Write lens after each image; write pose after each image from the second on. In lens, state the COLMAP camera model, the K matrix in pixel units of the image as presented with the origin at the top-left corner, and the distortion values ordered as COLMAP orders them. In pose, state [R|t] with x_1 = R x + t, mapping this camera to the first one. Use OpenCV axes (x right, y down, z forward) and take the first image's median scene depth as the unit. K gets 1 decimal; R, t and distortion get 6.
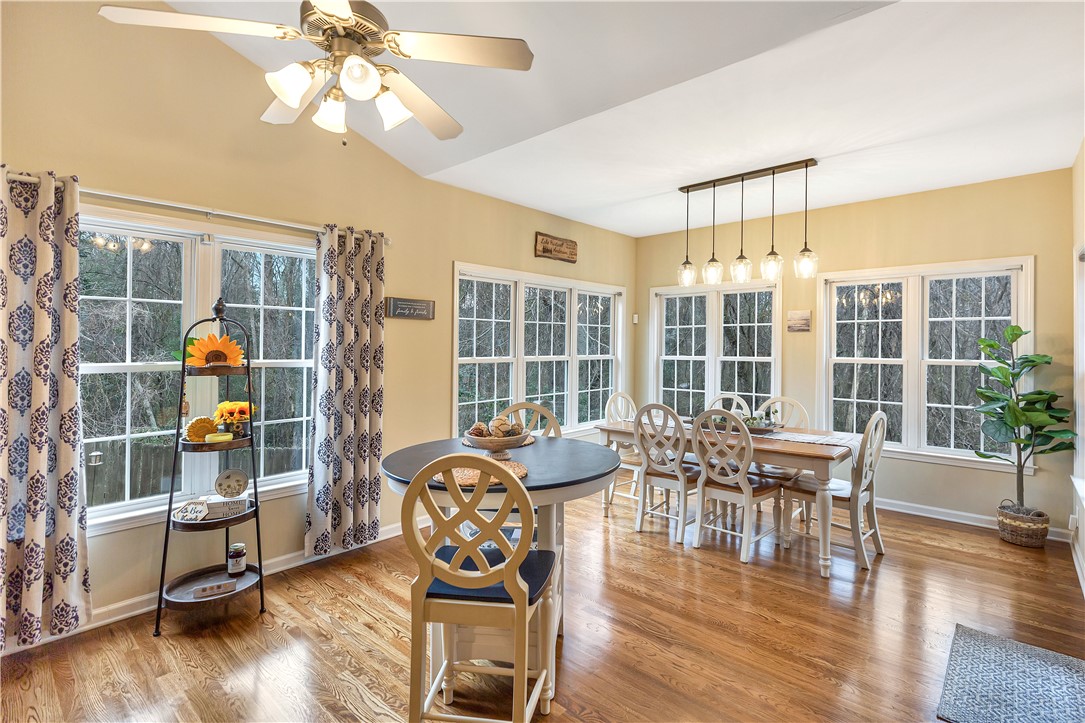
lens RADIAL K [[502.2, 0, 547.4], [0, 502.2, 341.7], [0, 0, 1]] dist [0.001993, 0.000078]
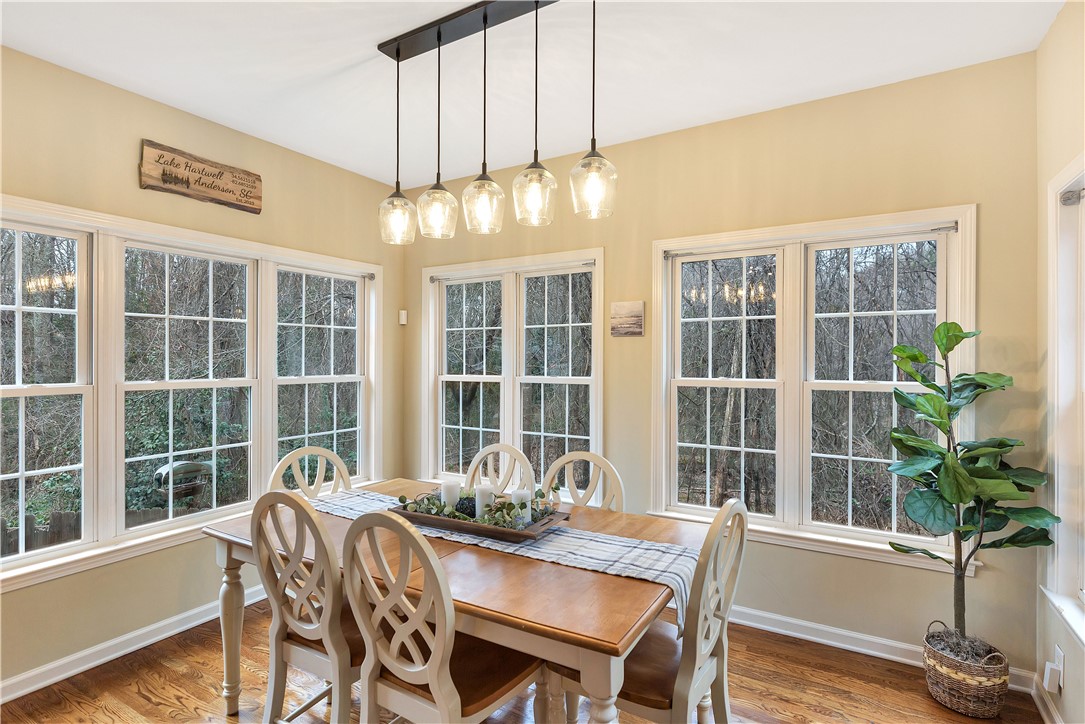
lens RADIAL K [[529.1, 0, 546.9], [0, 529.1, 357.3], [0, 0, 1]] dist [0.004889, 0.000410]
pose [[0.979193, -0.002813, 0.202914, 0.298178], [0.002129, 0.999991, 0.003589, 0.003871], [-0.202922, -0.003082, 0.979190, 0.420681]]
